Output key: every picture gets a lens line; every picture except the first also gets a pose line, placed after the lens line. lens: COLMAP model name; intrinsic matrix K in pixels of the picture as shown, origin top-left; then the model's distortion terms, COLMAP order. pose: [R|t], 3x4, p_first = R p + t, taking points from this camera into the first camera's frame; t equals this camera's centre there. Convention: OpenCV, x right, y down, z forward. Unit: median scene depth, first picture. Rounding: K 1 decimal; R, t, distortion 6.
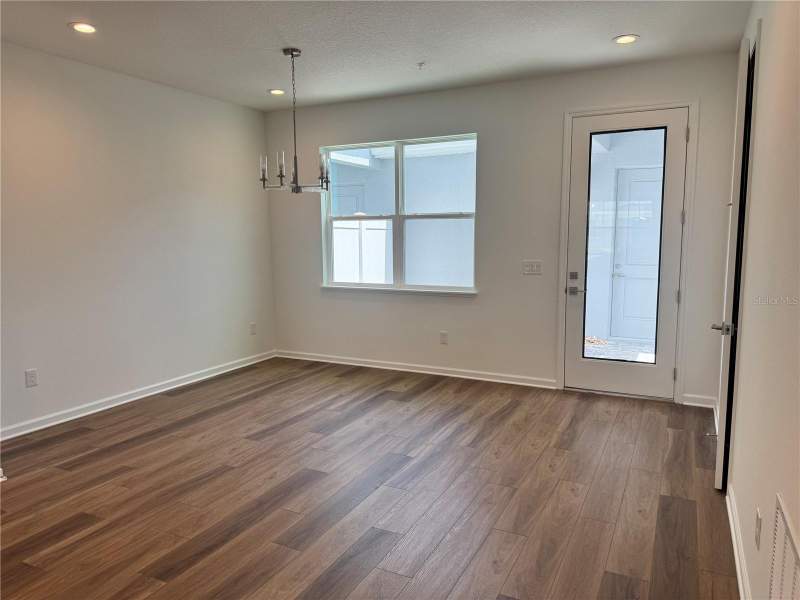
lens RADIAL K [[555.6, 0, 400.0], [0, 555.6, 300.0], [0, 0, 1]] dist [0.050642, -0.005864]
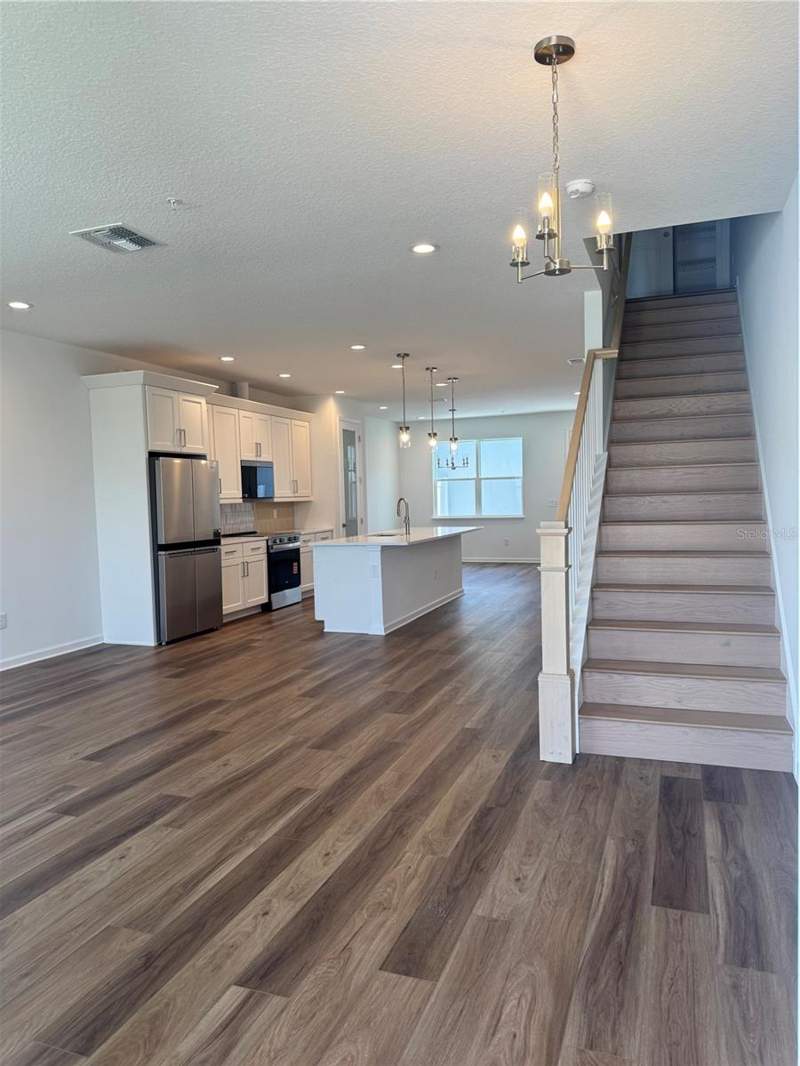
lens RADIAL K [[740.4, 0, 400.0], [0, 740.4, 533.0], [0, 0, 1]] dist [0.050642, -0.005864]
pose [[0.993113, -0.024184, 0.114638, -0.628944], [0.031746, 0.997406, -0.064605, 0.209062], [-0.112778, 0.067799, 0.991304, -1.608832]]
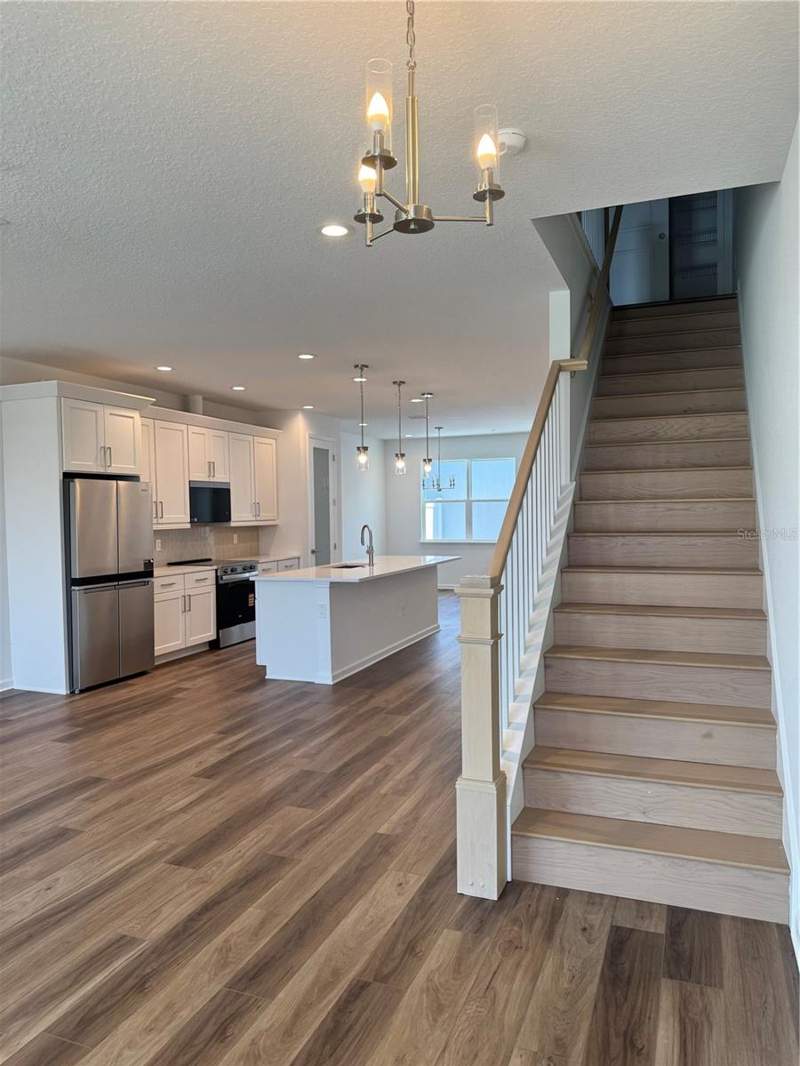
lens RADIAL K [[746.9, 0, 400.0], [0, 746.9, 533.0], [0, 0, 1]] dist [0.035823, -0.006045]
pose [[0.995424, -0.008427, 0.095183, -0.506702], [0.016665, 0.996149, -0.086082, 0.168783], [-0.094091, 0.087275, 0.991731, -1.459391]]
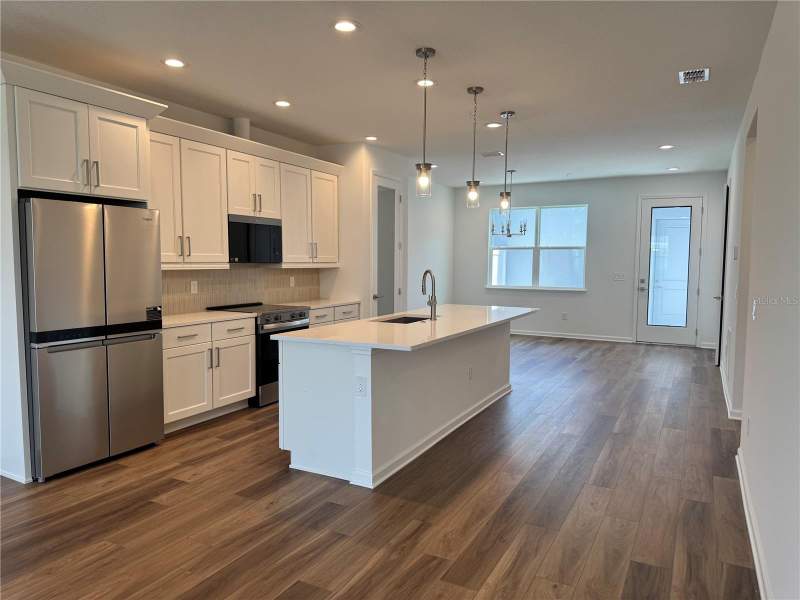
lens RADIAL K [[560.5, 0, 400.0], [0, 560.5, 300.0], [0, 0, 1]] dist [0.035823, -0.006045]
pose [[0.999713, 0.016026, -0.017784, -0.462065], [-0.016776, 0.998941, -0.042832, 0.112997], [0.017078, 0.043118, 0.998924, -0.894444]]
